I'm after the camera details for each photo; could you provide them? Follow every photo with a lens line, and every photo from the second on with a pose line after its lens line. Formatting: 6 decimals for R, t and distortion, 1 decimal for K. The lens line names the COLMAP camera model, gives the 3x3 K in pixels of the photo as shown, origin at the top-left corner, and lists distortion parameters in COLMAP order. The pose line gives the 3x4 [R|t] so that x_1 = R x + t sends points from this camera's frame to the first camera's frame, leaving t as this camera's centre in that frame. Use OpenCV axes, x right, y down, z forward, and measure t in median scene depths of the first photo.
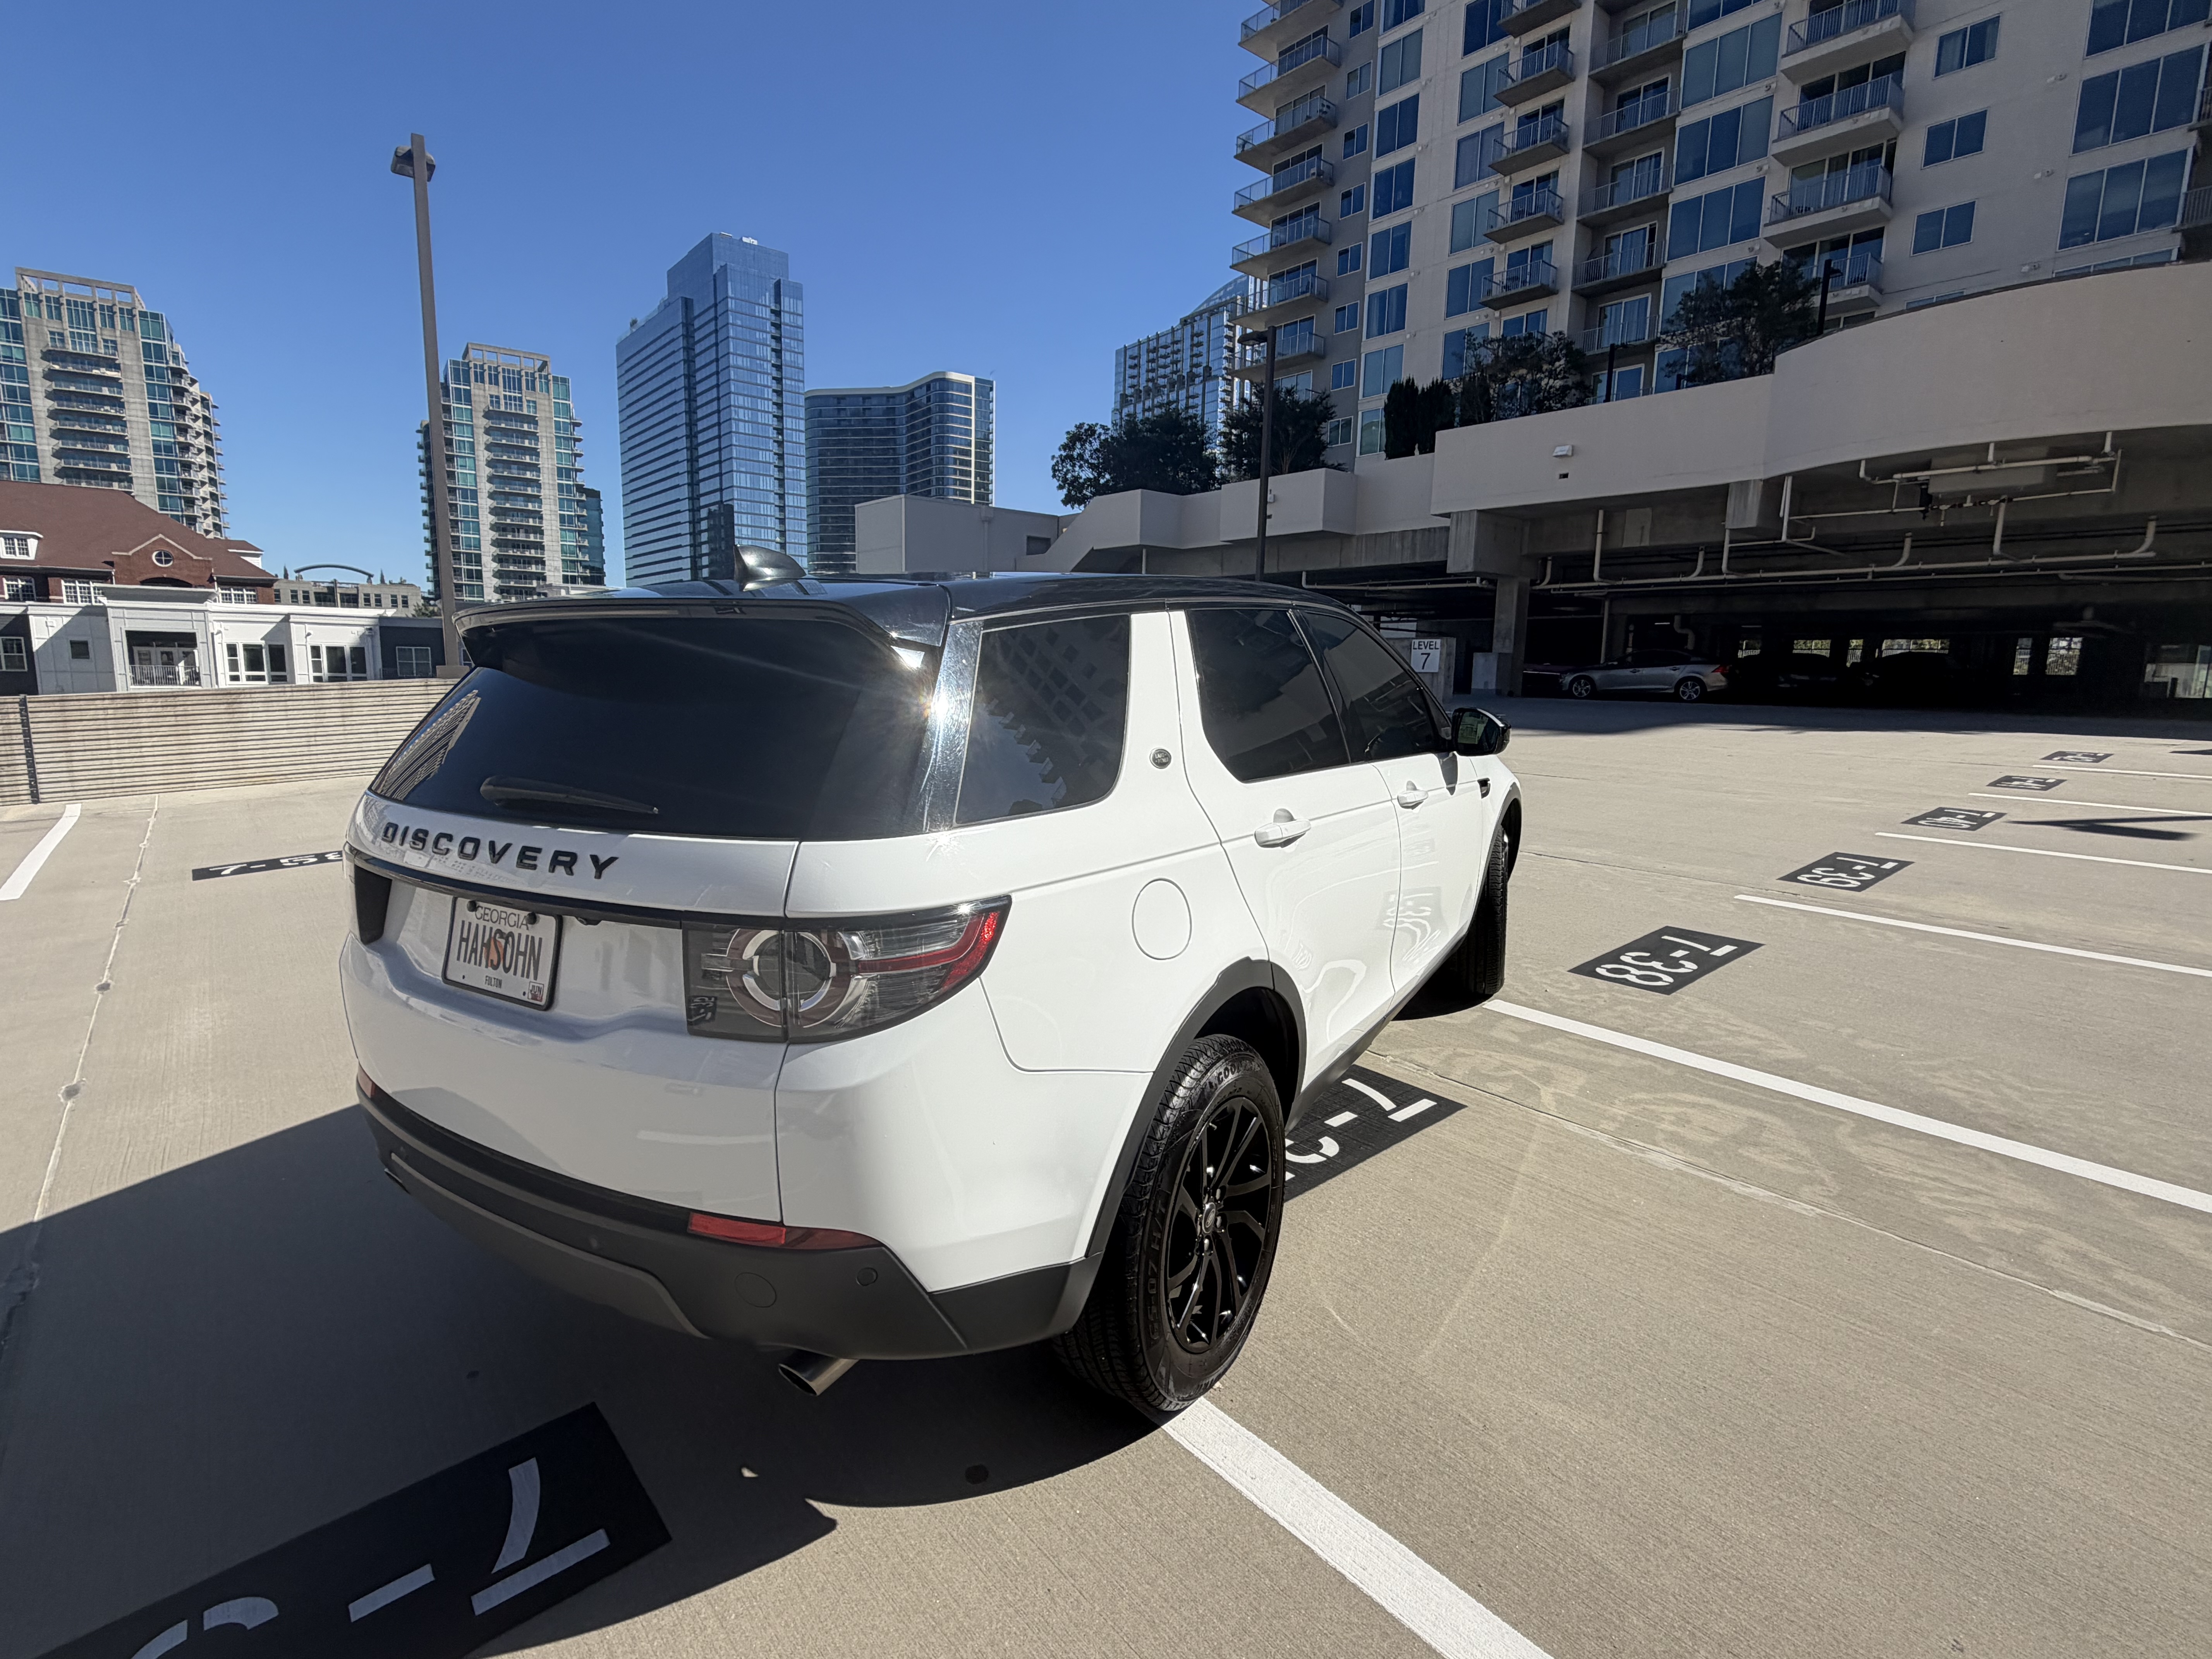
lens RADIAL K [[1058.7, 0, 1117.1], [0, 1058.7, 823.1], [0, 0, 1]] dist [0.002276, 0.000385]
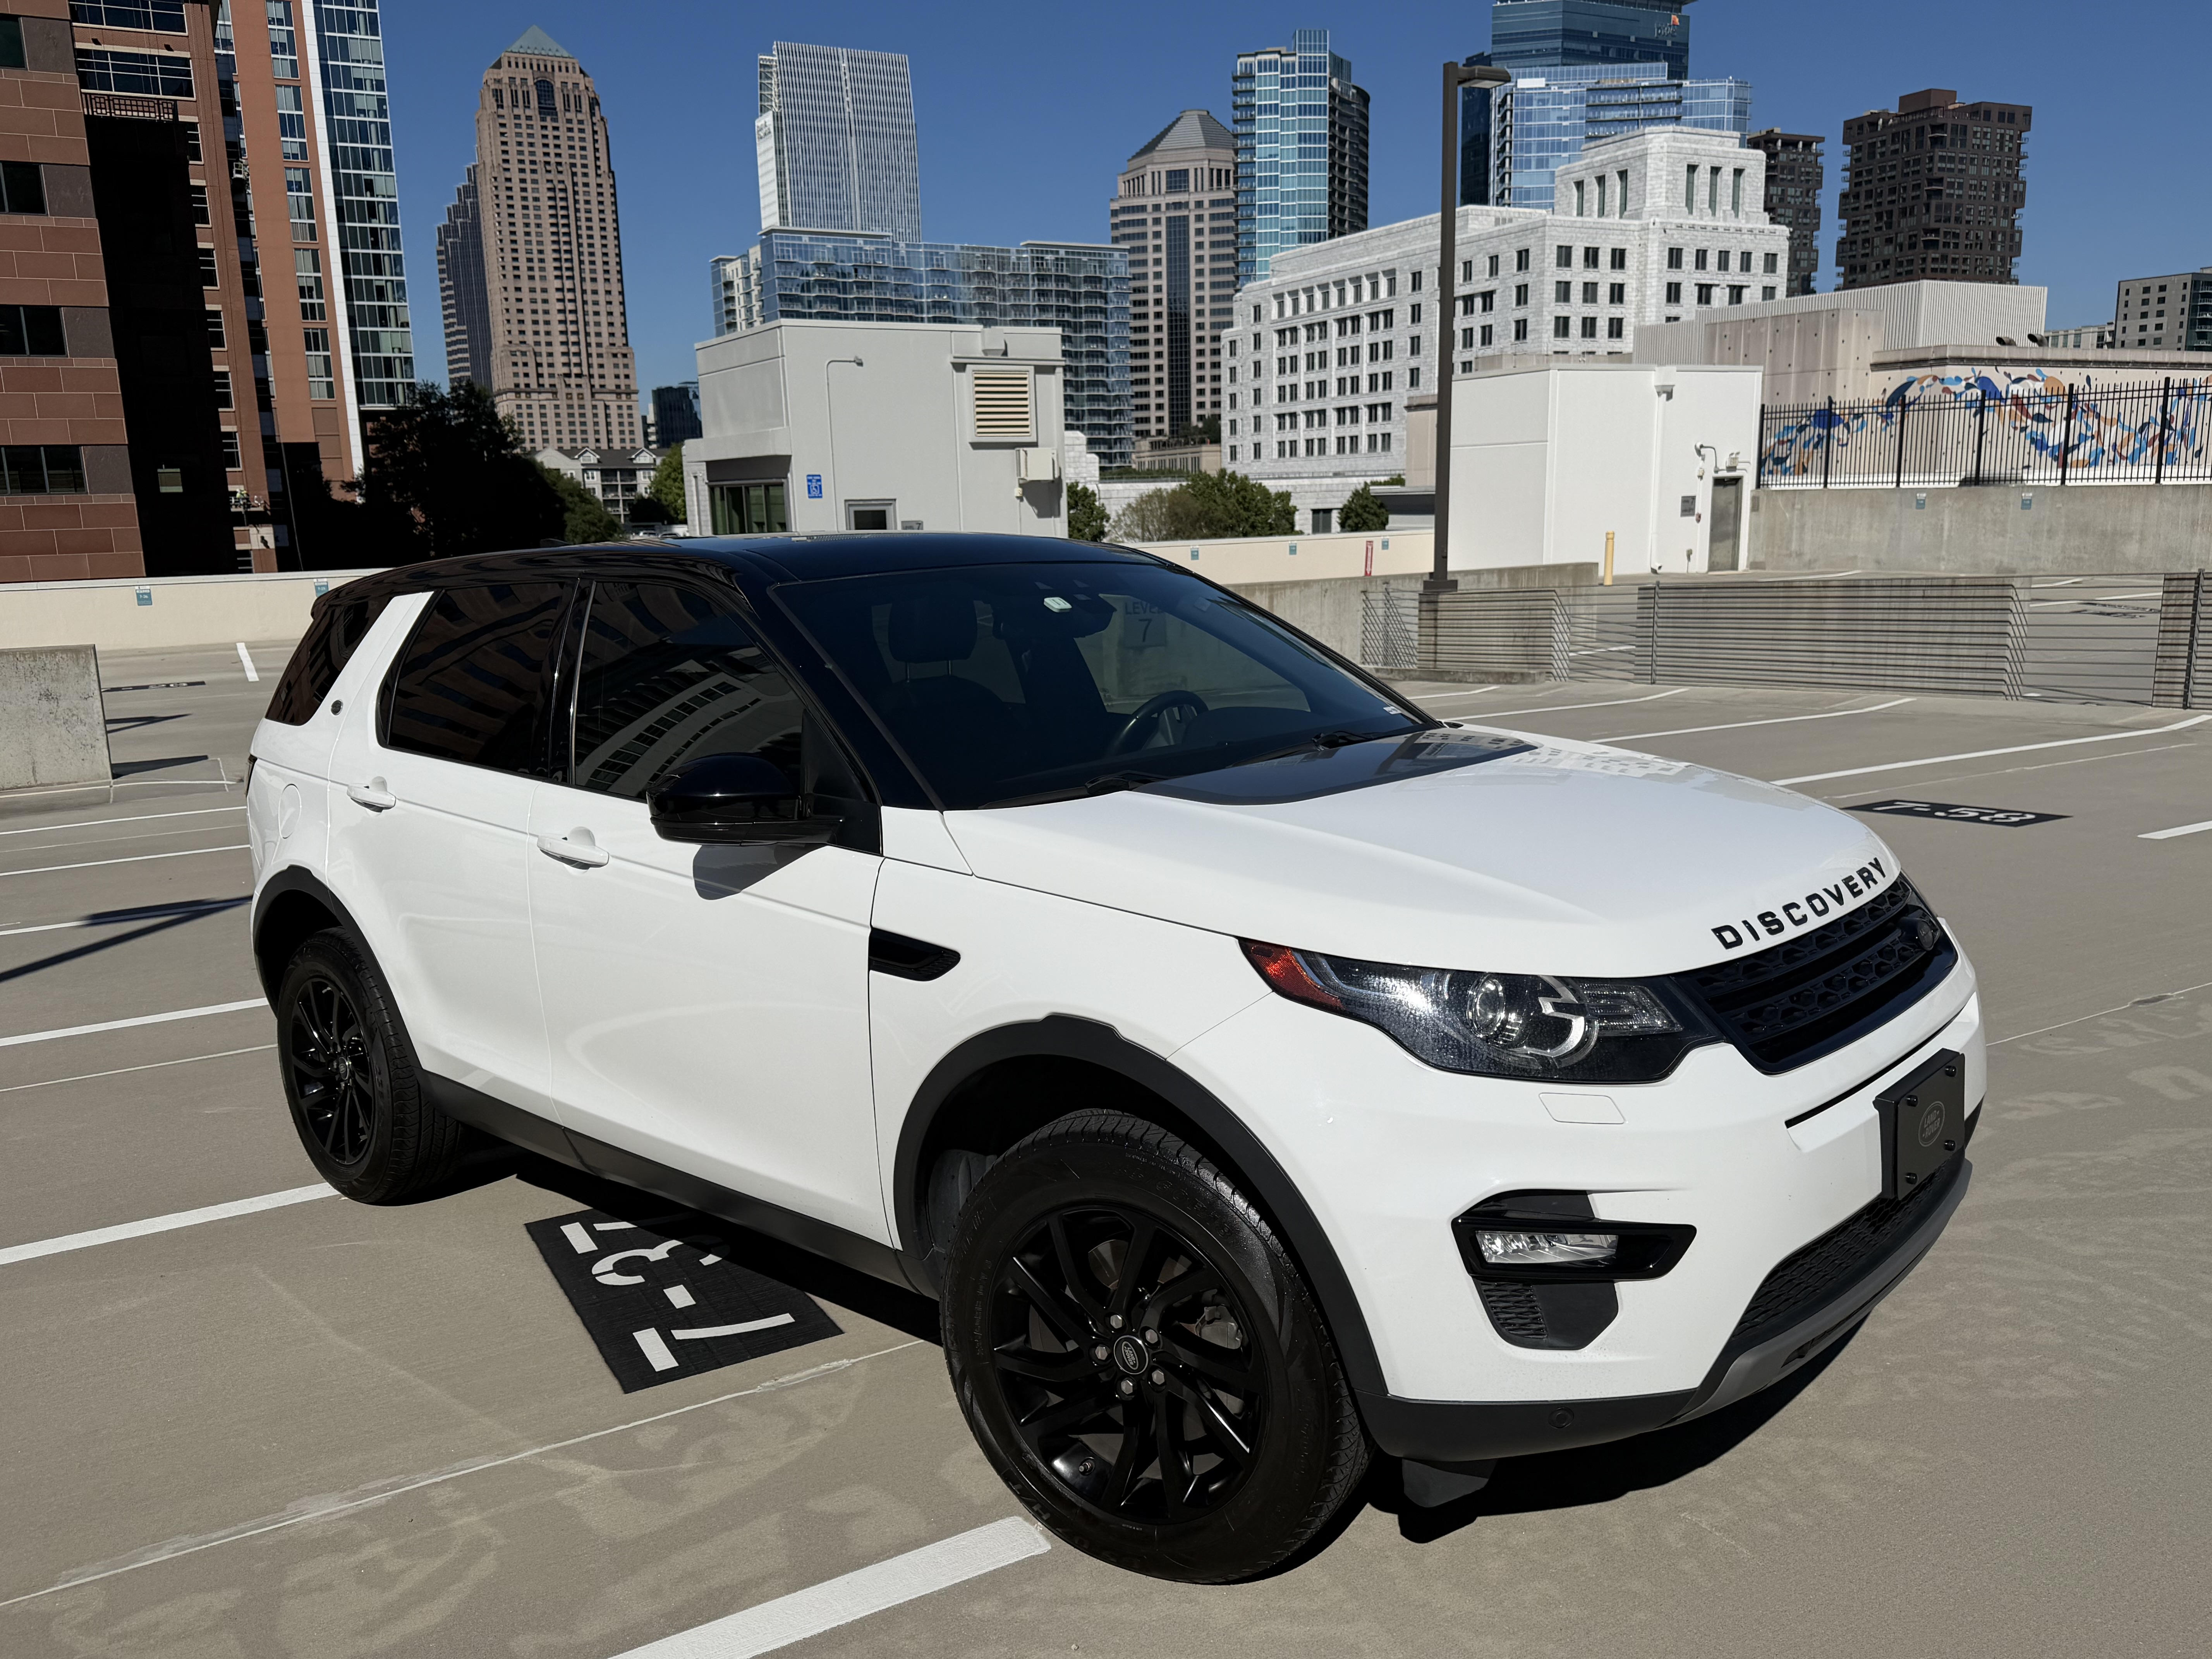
lens RADIAL K [[1693.4, 0, 1120.4], [0, 1693.4, 833.0], [0, 0, 1]] dist [-0.001072, -0.007520]
pose [[-0.177319, 0.190253, -0.965589, 0.978371], [-0.126237, 0.968635, 0.214035, -0.244076], [0.976024, 0.159845, -0.147740, 1.157479]]
